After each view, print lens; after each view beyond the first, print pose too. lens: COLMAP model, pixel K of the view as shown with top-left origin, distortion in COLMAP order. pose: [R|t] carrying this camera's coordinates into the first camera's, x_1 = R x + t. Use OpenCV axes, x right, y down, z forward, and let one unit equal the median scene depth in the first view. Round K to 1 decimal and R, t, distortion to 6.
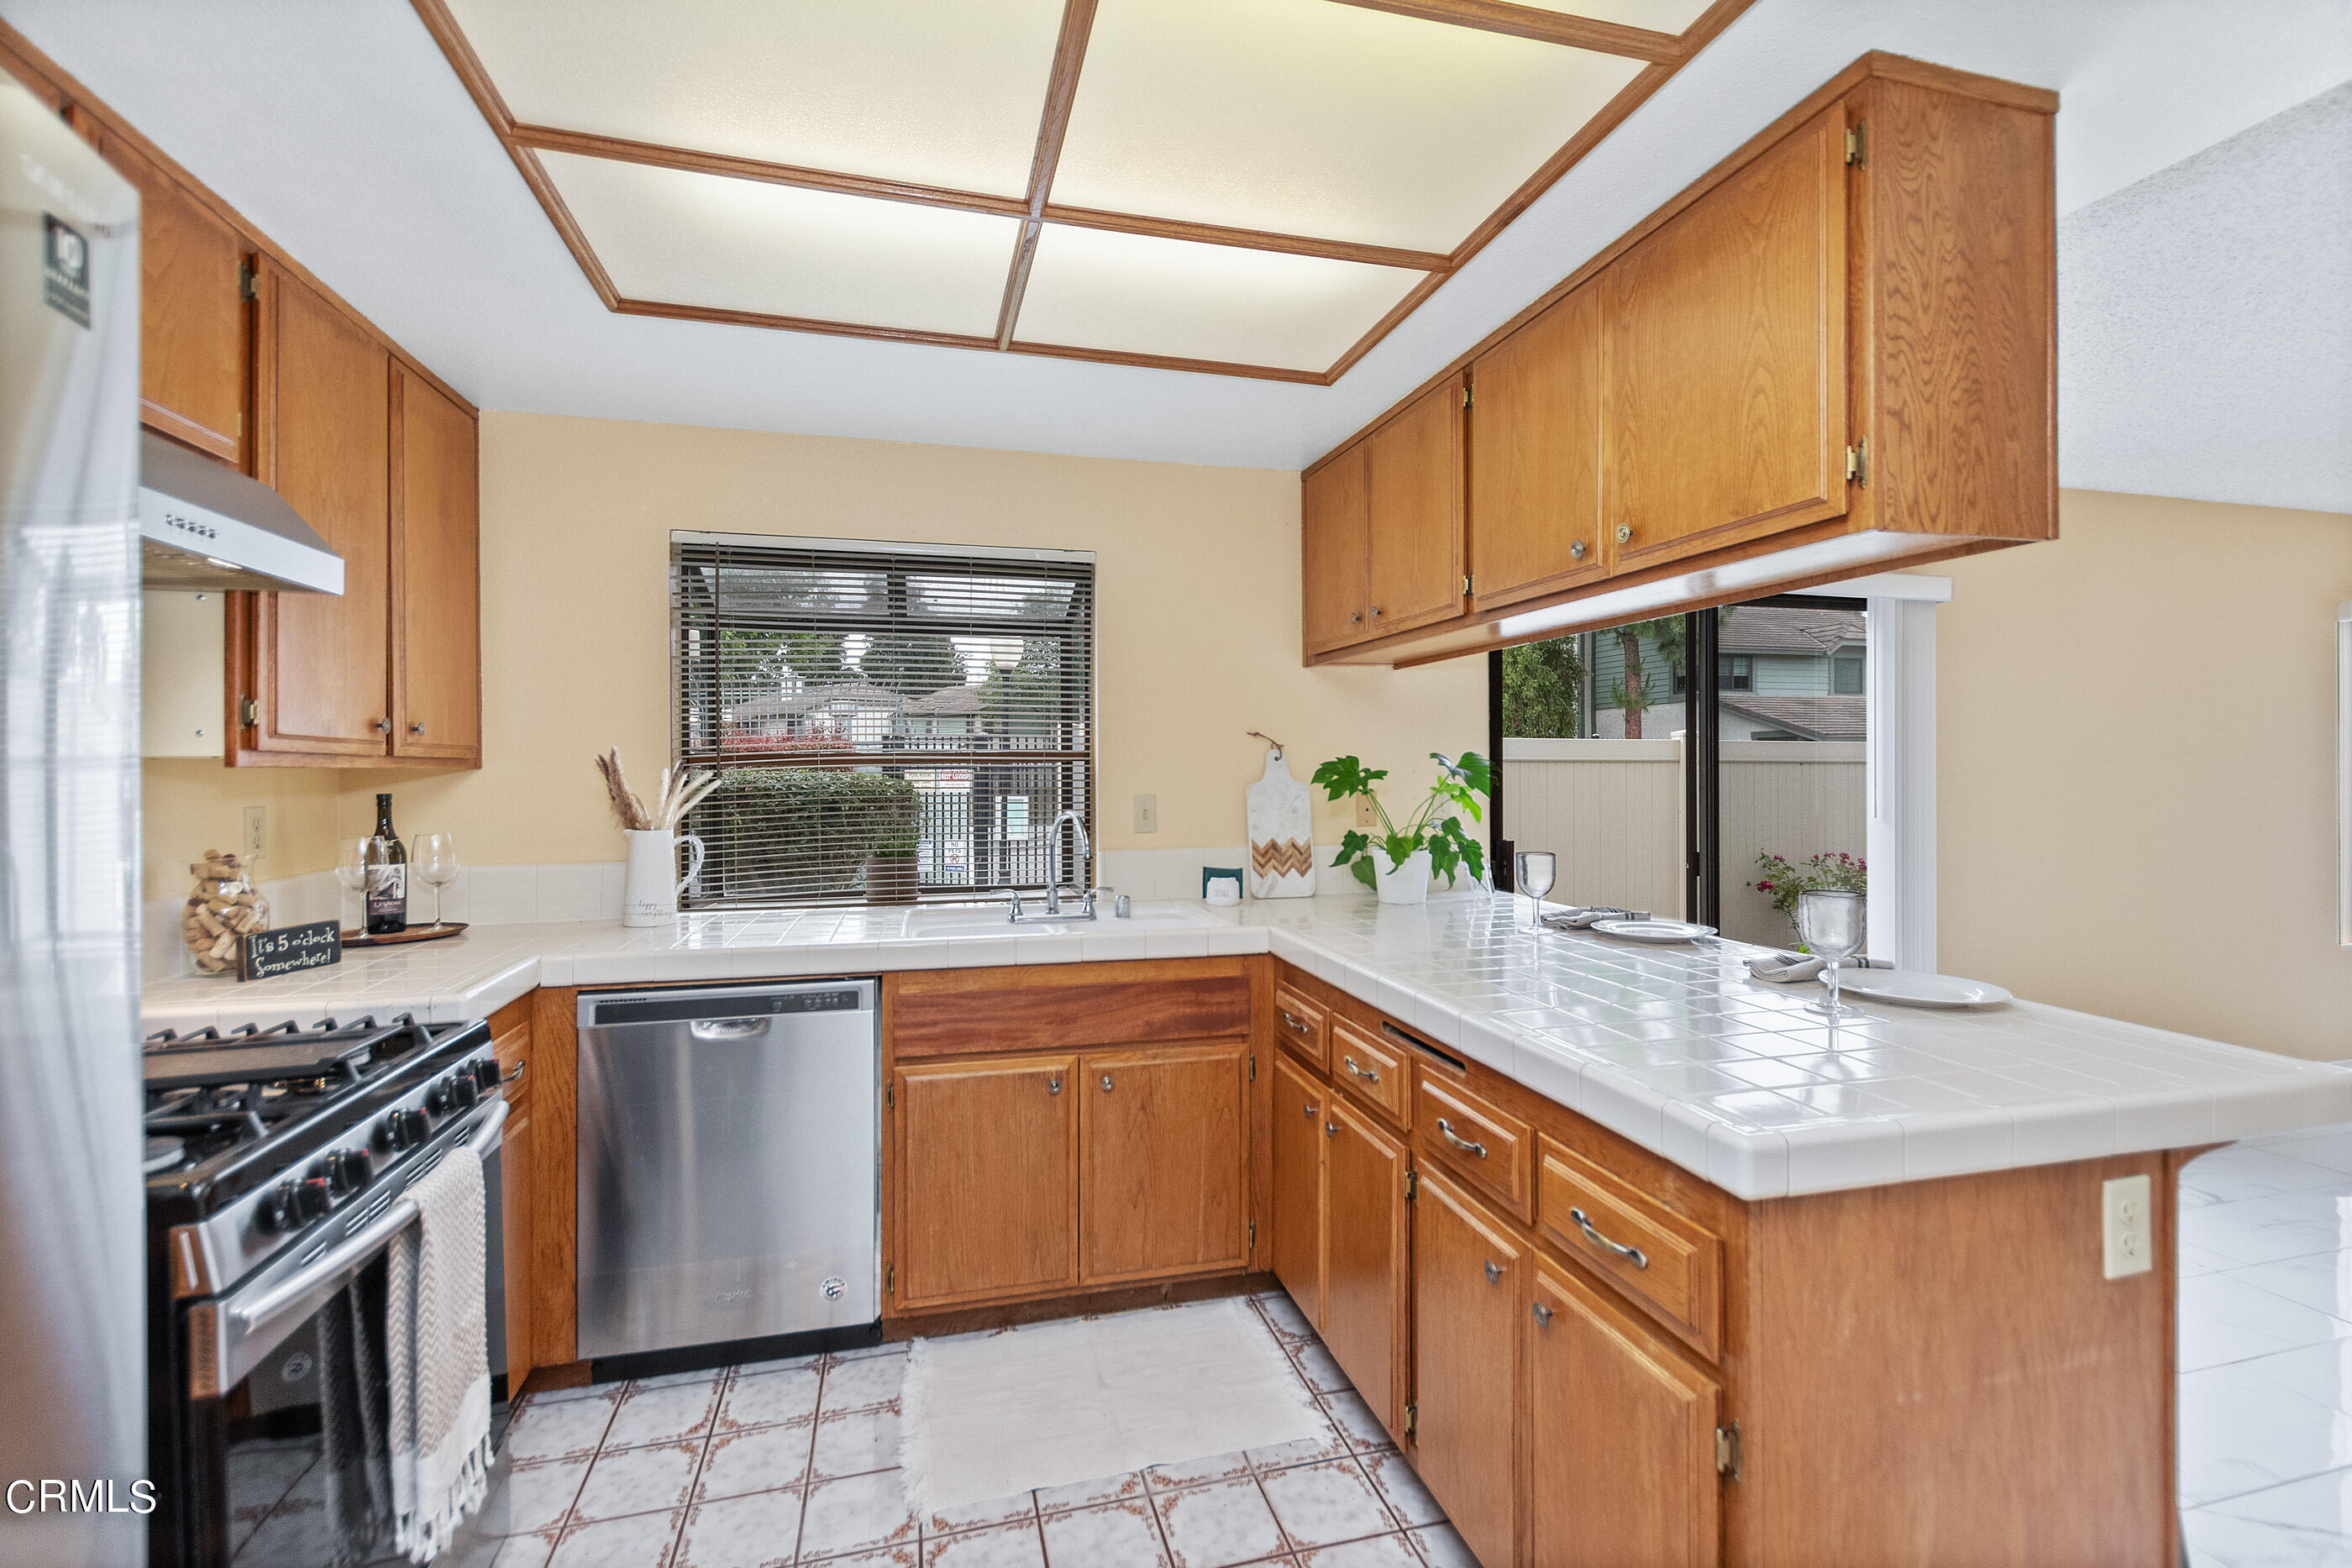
lens RADIAL K [[1026.8, 0, 1180.7], [0, 1026.8, 771.8], [0, 0, 1]] dist [0.006880, -0.003308]
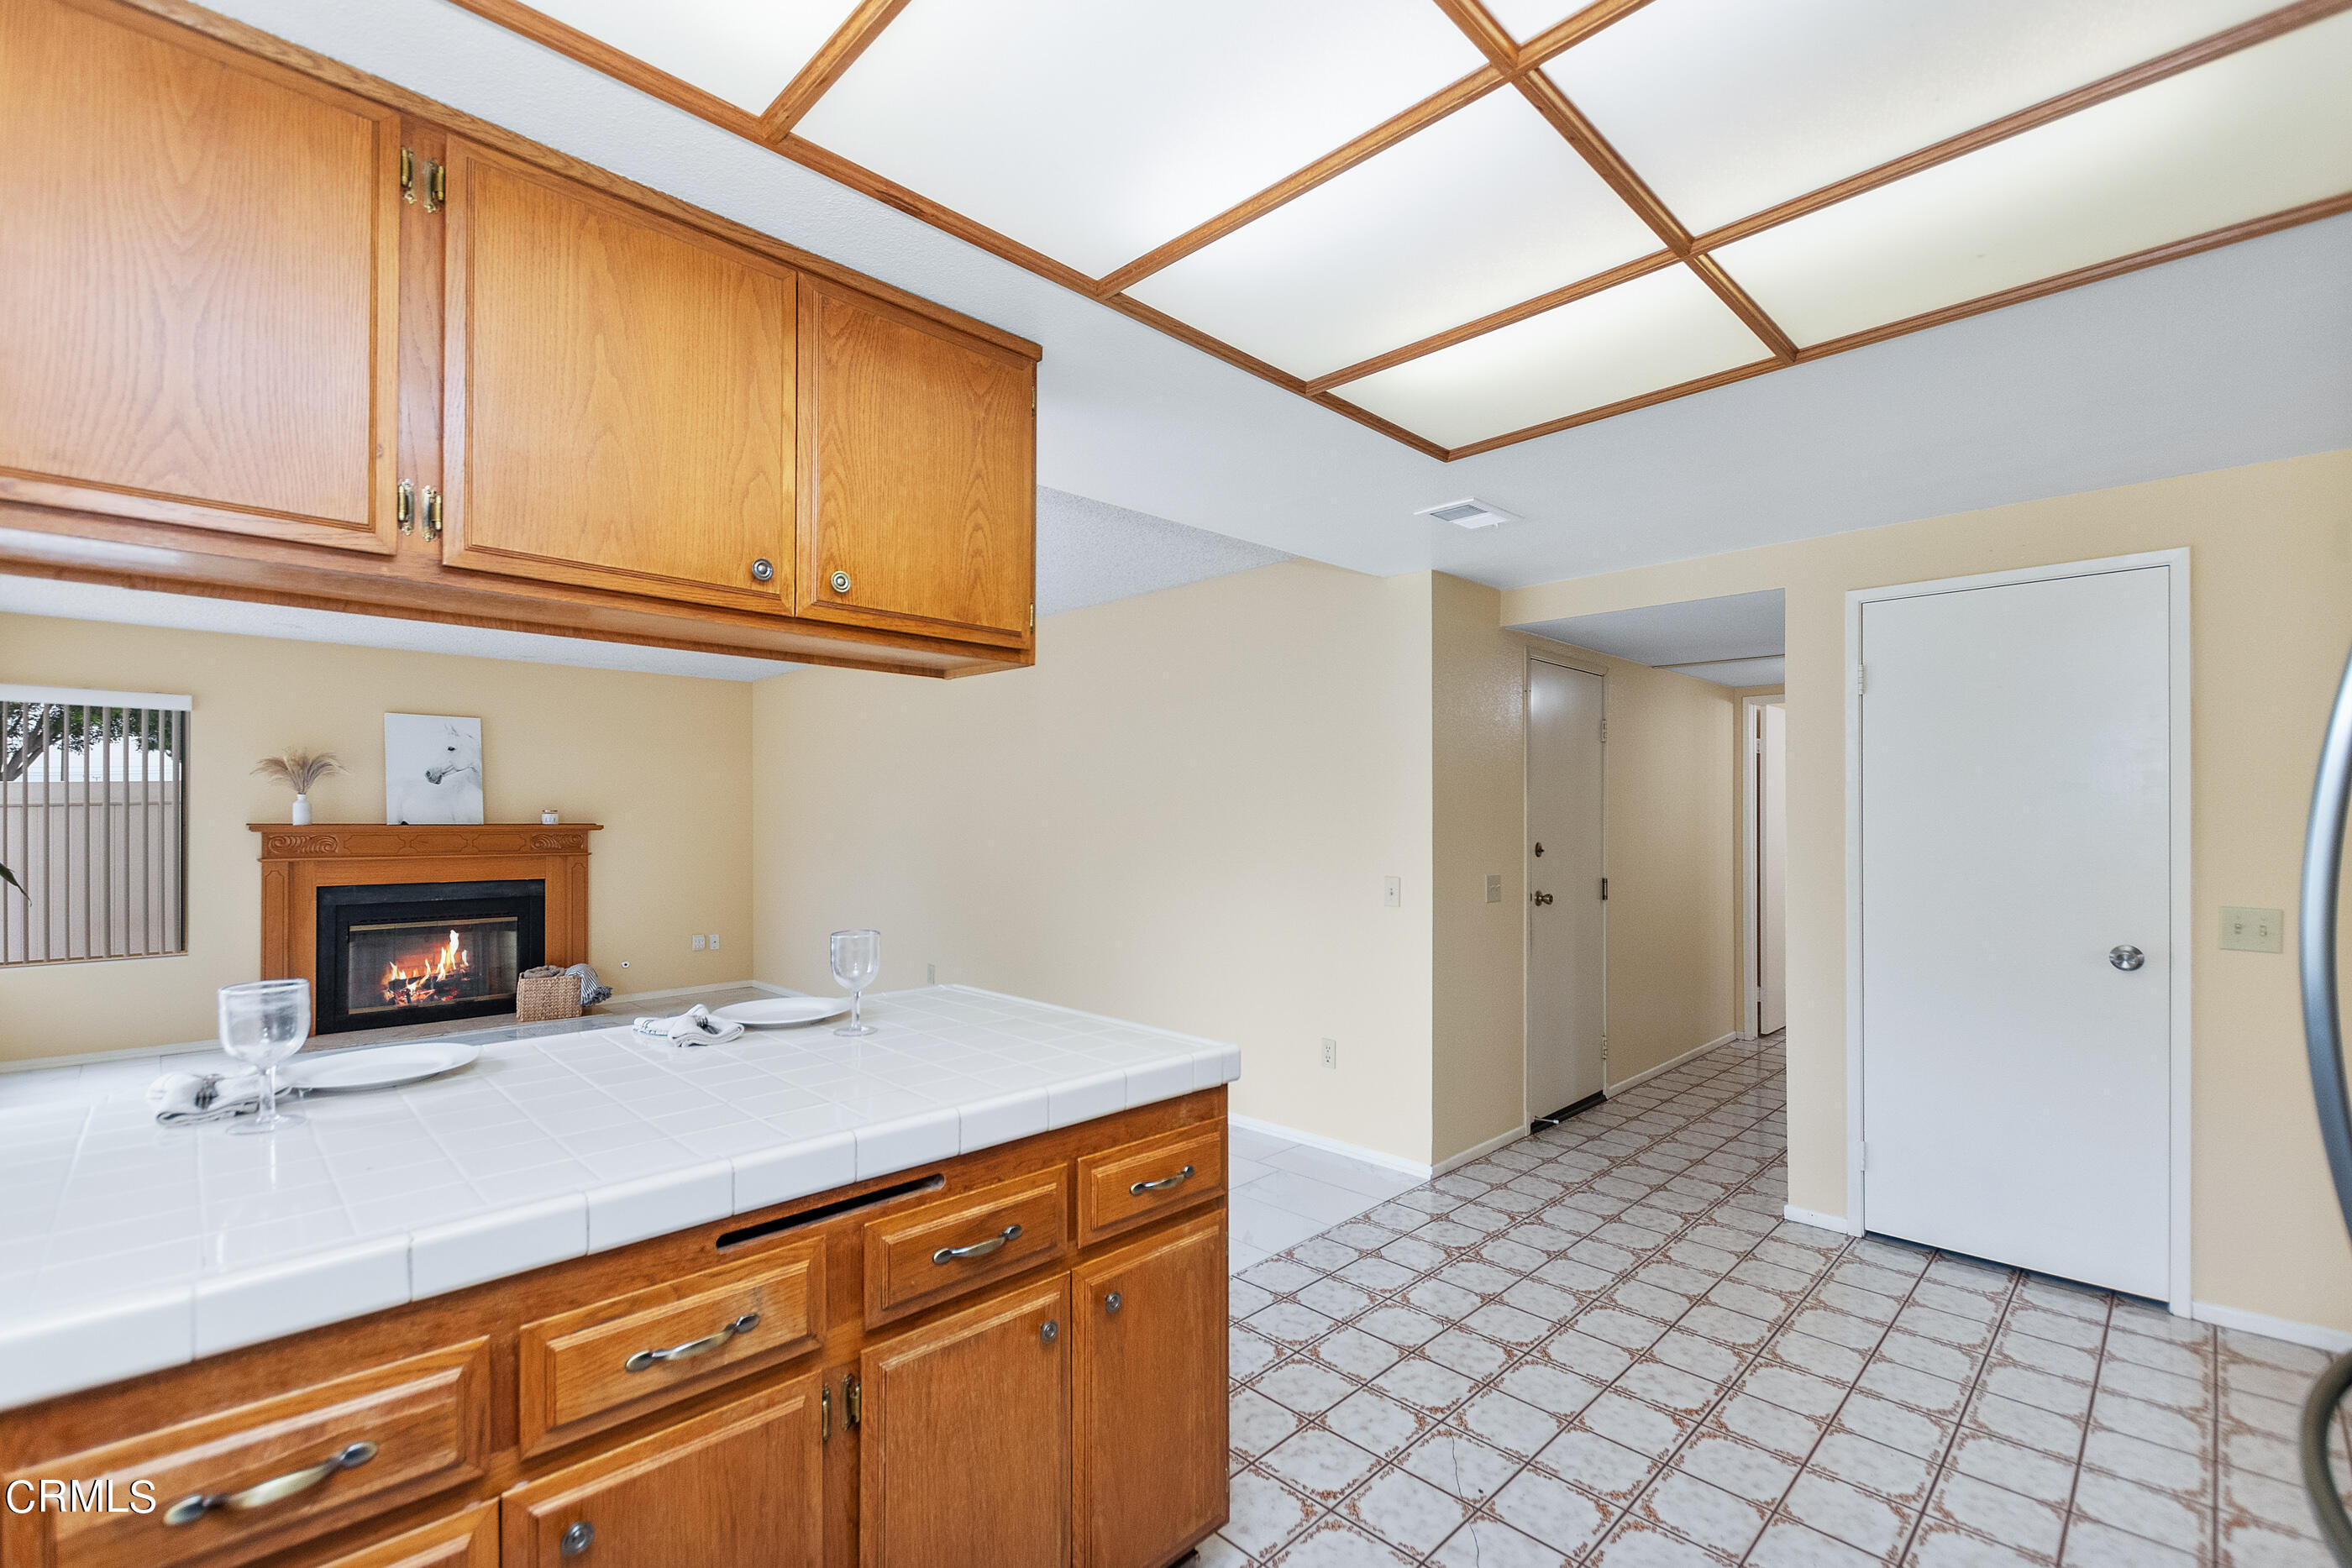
lens RADIAL K [[1026.8, 0, 1179.0], [0, 1026.8, 817.7], [0, 0, 1]] dist [0.006880, -0.003308]
pose [[-0.502475, 0.001210, 0.864591, -0.444504], [0.004472, 0.999989, 0.001200, -0.011293], [-0.864580, 0.004469, -0.502475, 0.980295]]
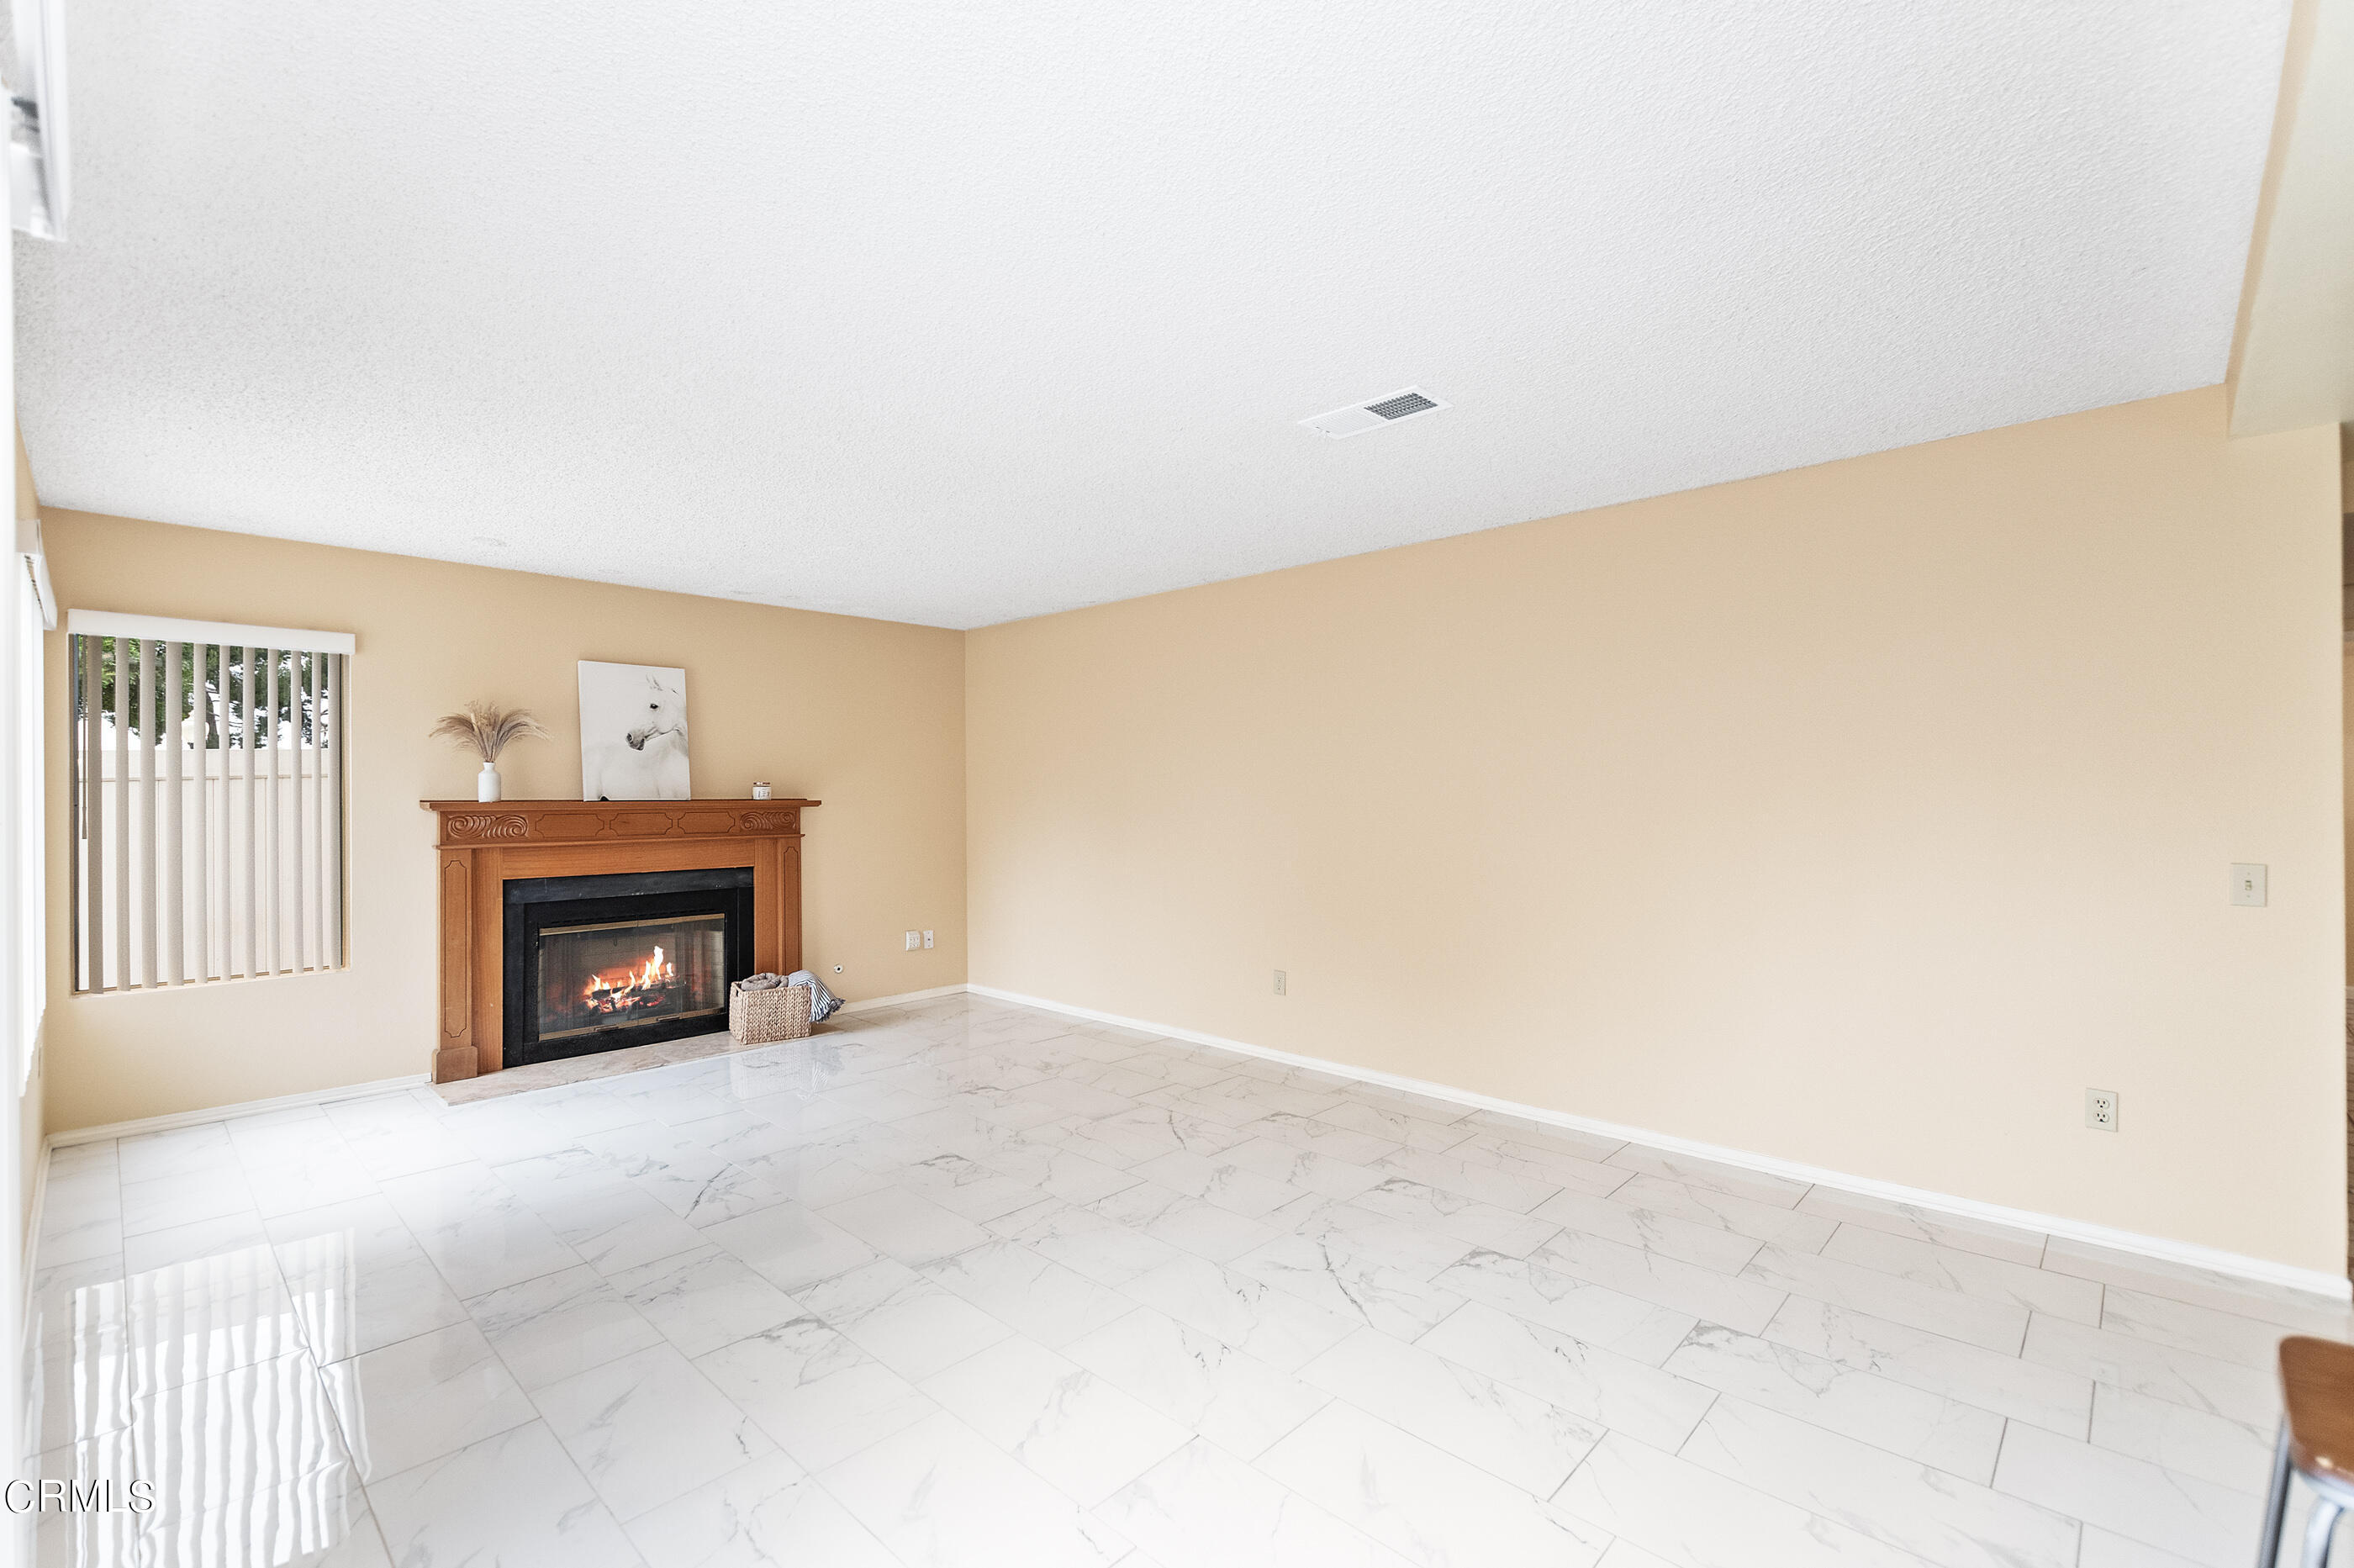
lens RADIAL K [[1027.7, 0, 1182.7], [0, 1027.7, 797.6], [0, 0, 1]] dist [0.006880, -0.003308]
pose [[-0.527571, -0.001996, 0.849509, 0.564643], [0.010260, 0.999909, 0.008721, -0.012122], [-0.849449, 0.013317, -0.527502, 1.551382]]
